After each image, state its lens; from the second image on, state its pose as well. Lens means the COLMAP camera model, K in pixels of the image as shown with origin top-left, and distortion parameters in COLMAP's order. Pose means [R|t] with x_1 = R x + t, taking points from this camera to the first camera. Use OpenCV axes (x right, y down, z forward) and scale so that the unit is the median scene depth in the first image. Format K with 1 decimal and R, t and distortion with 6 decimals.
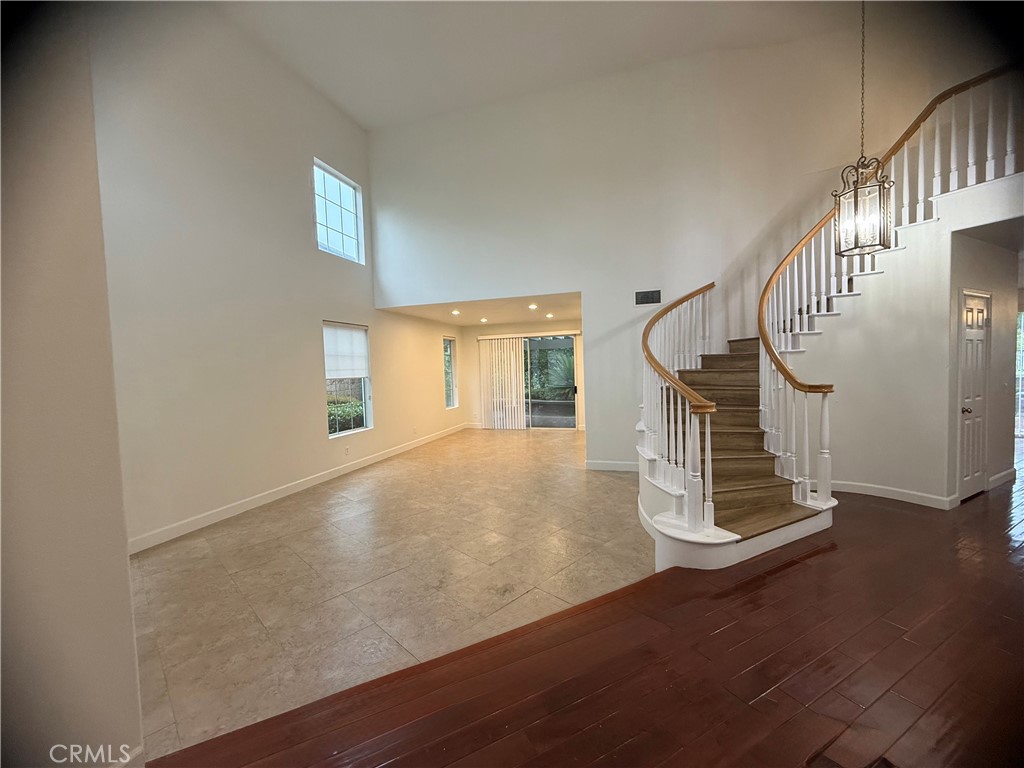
lens RADIAL K [[408.9, 0, 512.0], [0, 408.9, 384.0], [0, 0, 1]] dist [0.009819, 0.000024]
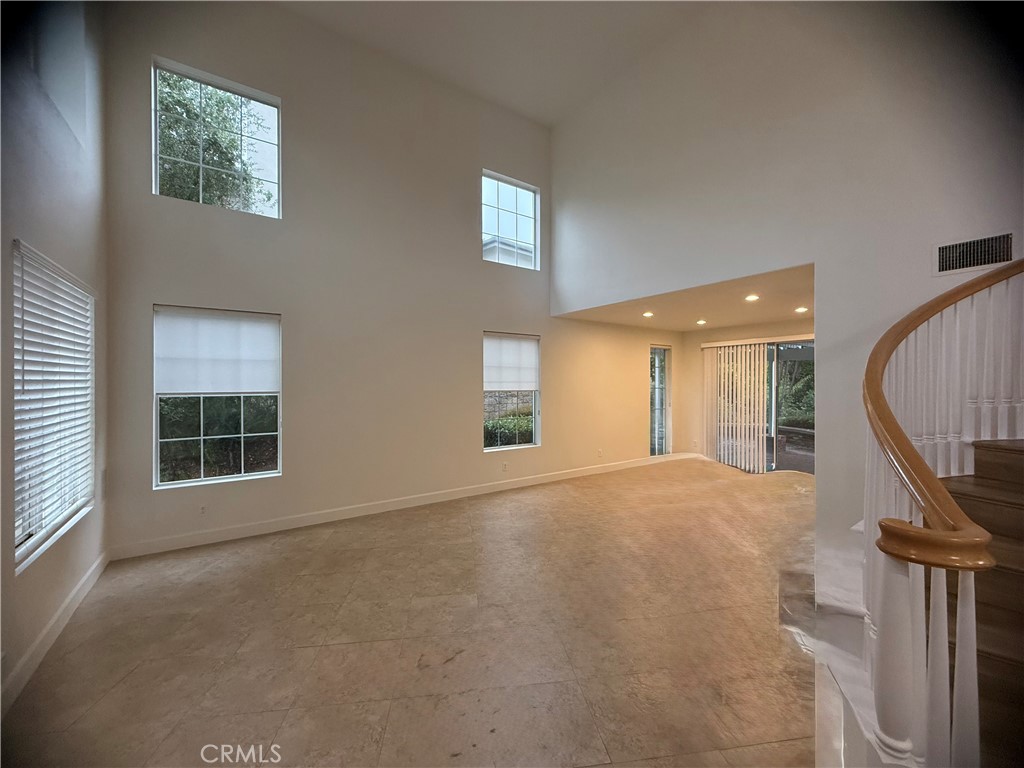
lens RADIAL K [[408.9, 0, 512.0], [0, 408.9, 384.0], [0, 0, 1]] dist [0.009819, 0.000024]
pose [[0.786202, 0.033872, -0.617040, 0.177240], [-0.050622, 0.998671, -0.009677, -0.019575], [0.615892, 0.038844, 0.786872, 0.237294]]
